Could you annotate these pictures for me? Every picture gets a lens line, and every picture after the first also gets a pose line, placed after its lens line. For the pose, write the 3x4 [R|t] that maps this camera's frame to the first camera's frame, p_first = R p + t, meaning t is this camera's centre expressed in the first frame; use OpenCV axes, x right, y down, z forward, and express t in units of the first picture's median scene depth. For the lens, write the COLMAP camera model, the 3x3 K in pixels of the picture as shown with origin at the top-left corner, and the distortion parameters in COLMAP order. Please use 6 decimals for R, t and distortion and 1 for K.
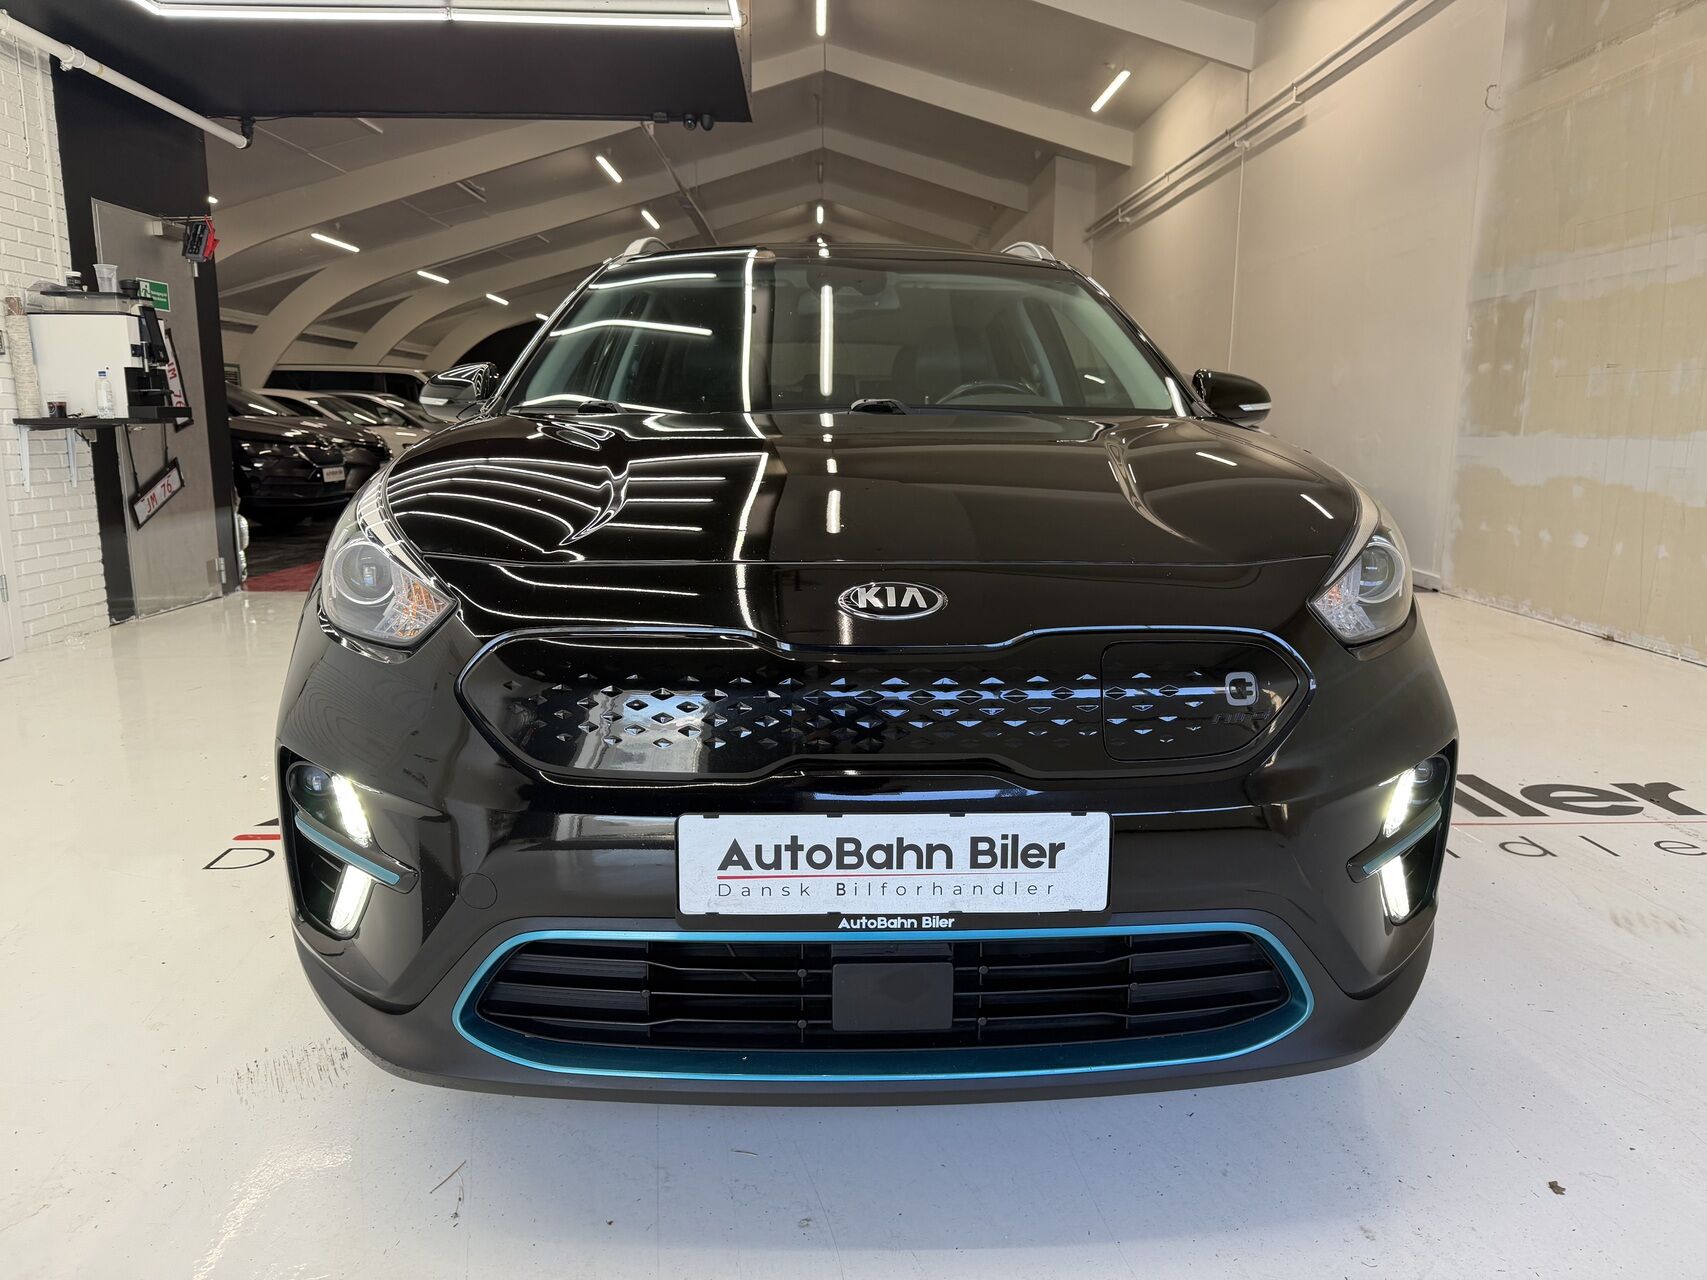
lens RADIAL K [[1199.8, 0, 851.3], [0, 1199.8, 647.7], [0, 0, 1]] dist [0.018713, -0.039519]
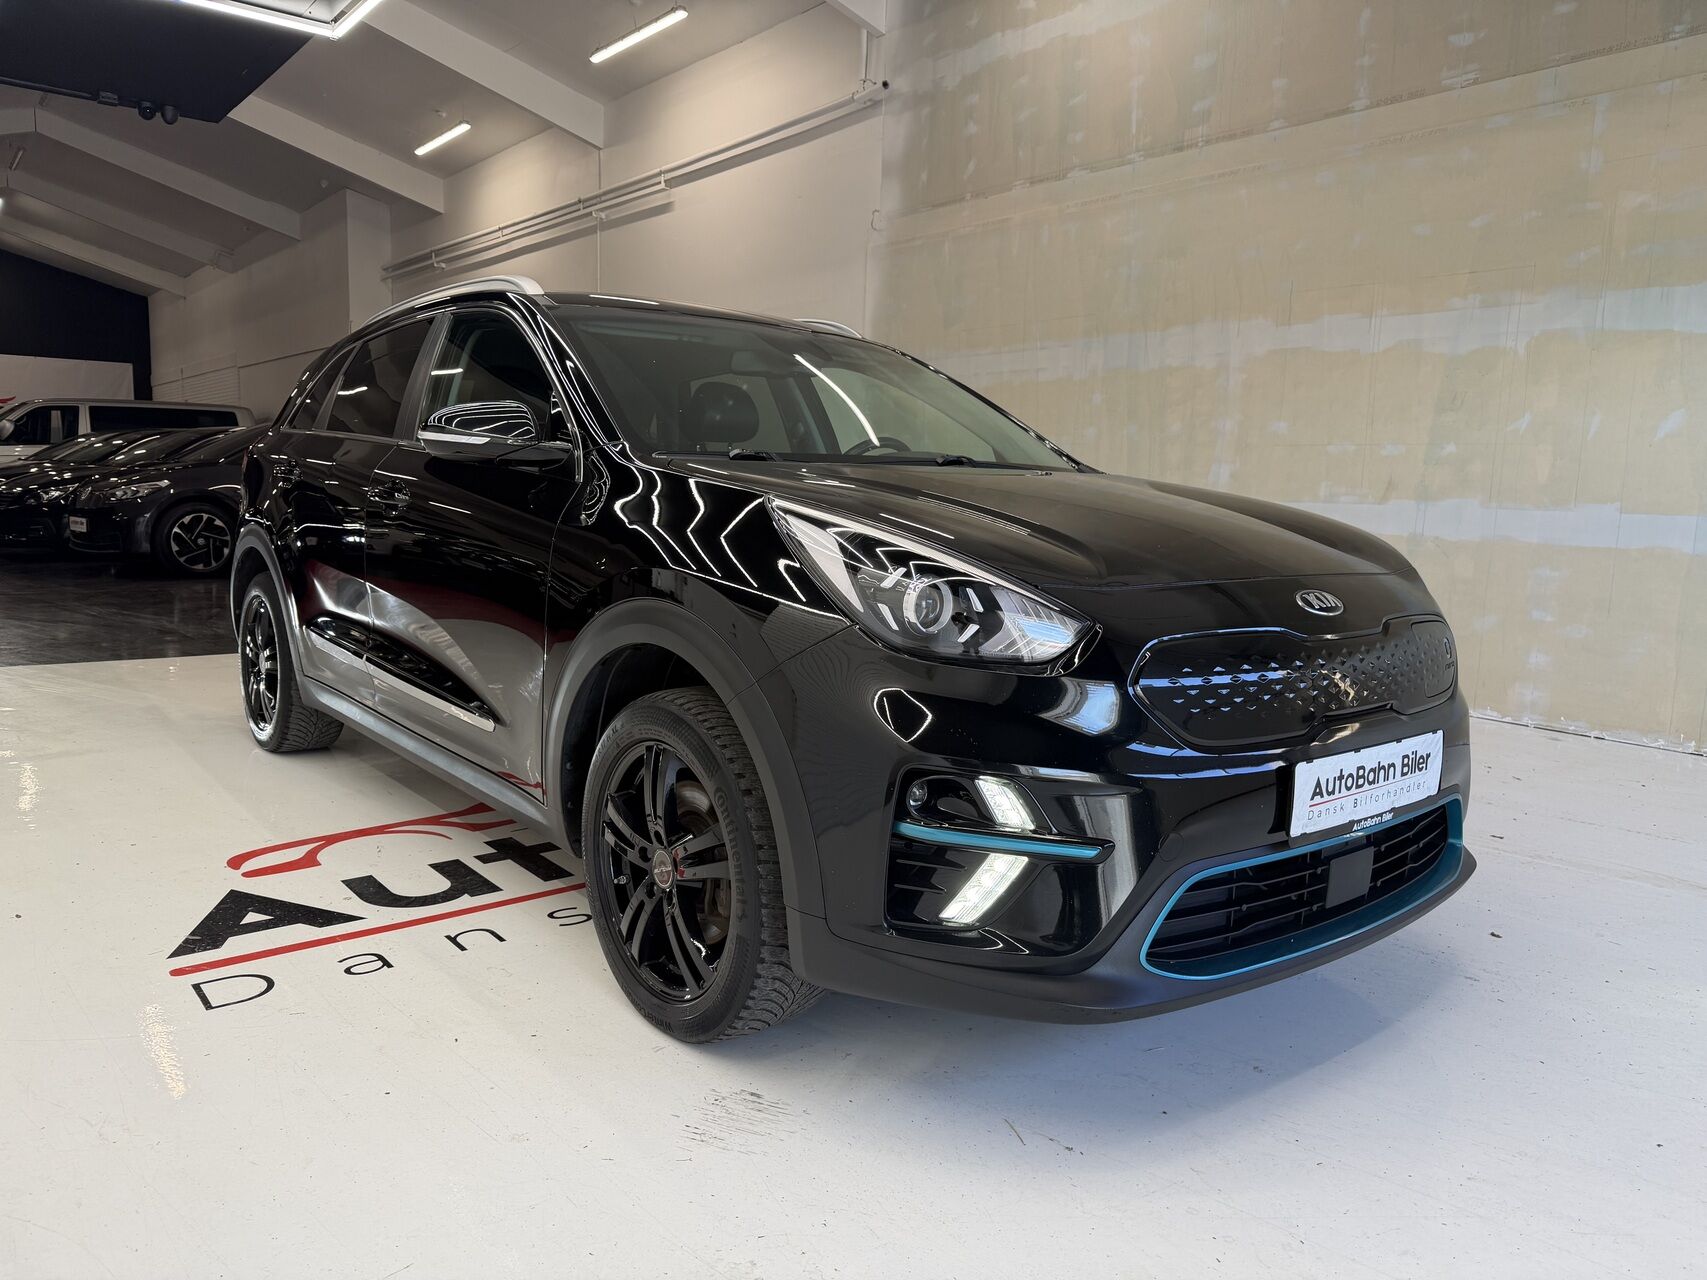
lens RADIAL K [[1199.8, 0, 872.1], [0, 1199.8, 651.9], [0, 0, 1]] dist [0.018713, -0.039519]
pose [[0.790122, -0.067385, 0.609235, -1.341919], [0.088840, 0.996033, -0.005049, -0.025878], [-0.606478, 0.058114, 0.792974, 0.186720]]
